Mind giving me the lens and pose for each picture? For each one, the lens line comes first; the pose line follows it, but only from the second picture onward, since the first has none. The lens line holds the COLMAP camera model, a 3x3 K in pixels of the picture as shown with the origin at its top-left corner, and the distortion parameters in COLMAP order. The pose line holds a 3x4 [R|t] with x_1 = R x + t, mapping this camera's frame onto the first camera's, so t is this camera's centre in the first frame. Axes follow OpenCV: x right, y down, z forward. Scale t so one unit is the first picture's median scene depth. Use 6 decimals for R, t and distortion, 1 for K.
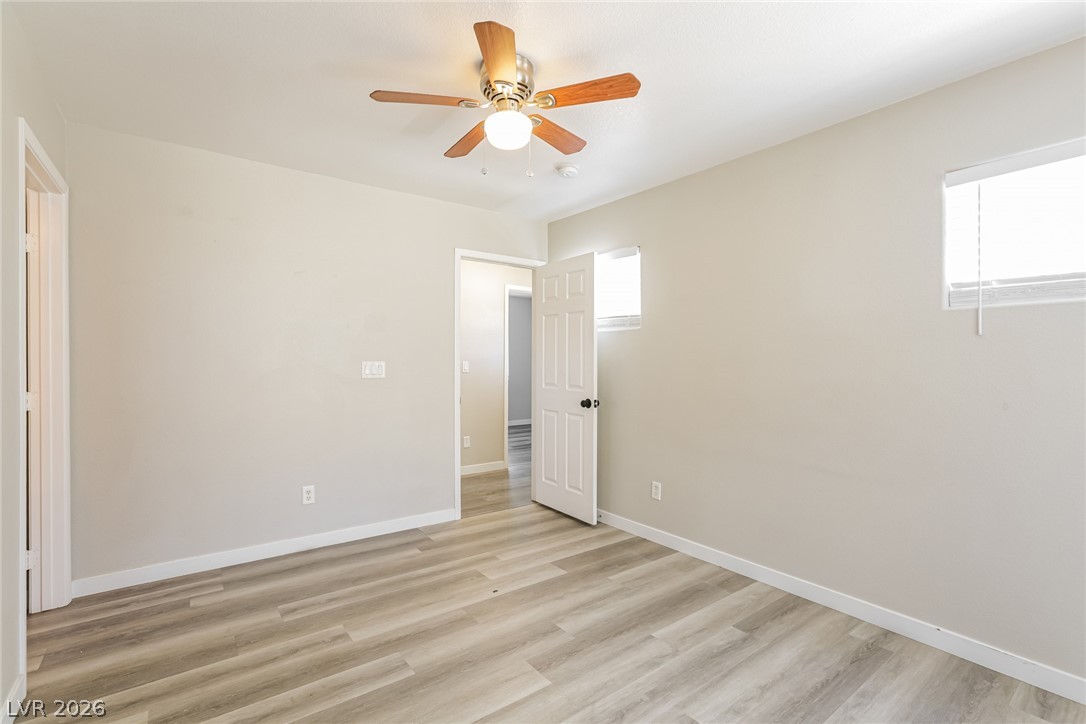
lens RADIAL K [[497.1, 0, 542.3], [0, 497.1, 365.3], [0, 0, 1]] dist [-0.029812, 0.005073]
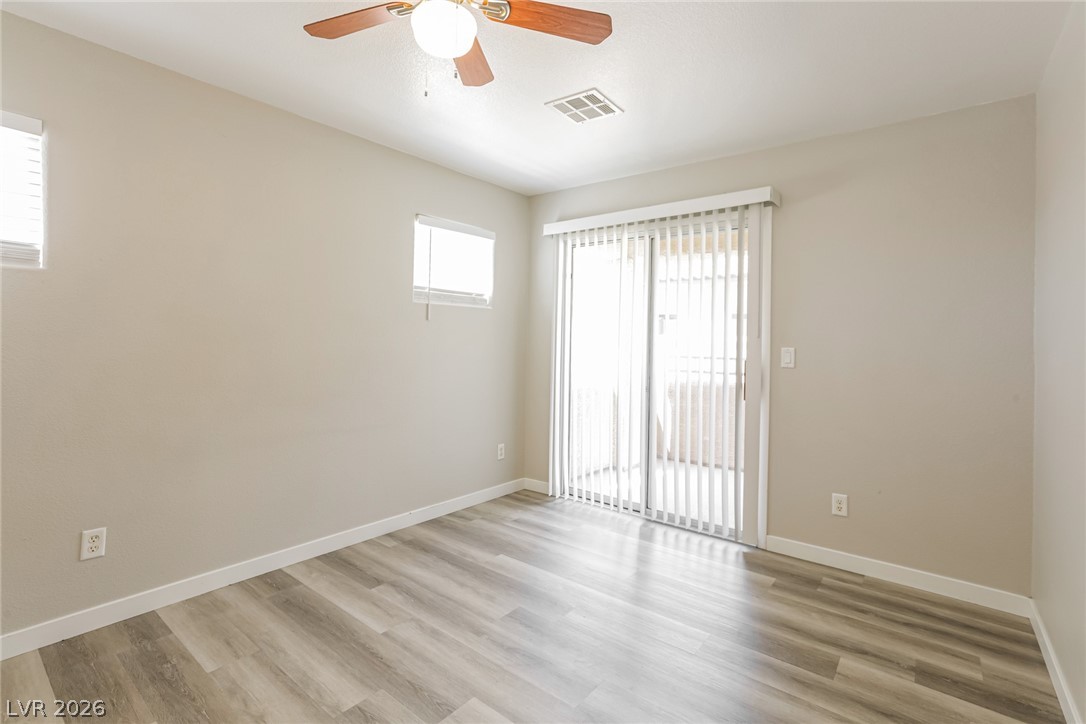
lens RADIAL K [[497.1, 0, 551.9], [0, 497.1, 334.2], [0, 0, 1]] dist [-0.029812, 0.005073]
pose [[-0.259243, -0.003201, 0.965807, -0.734946], [-0.009298, 0.999956, 0.000818, -0.017610], [-0.965767, -0.008768, -0.259262, 0.916030]]
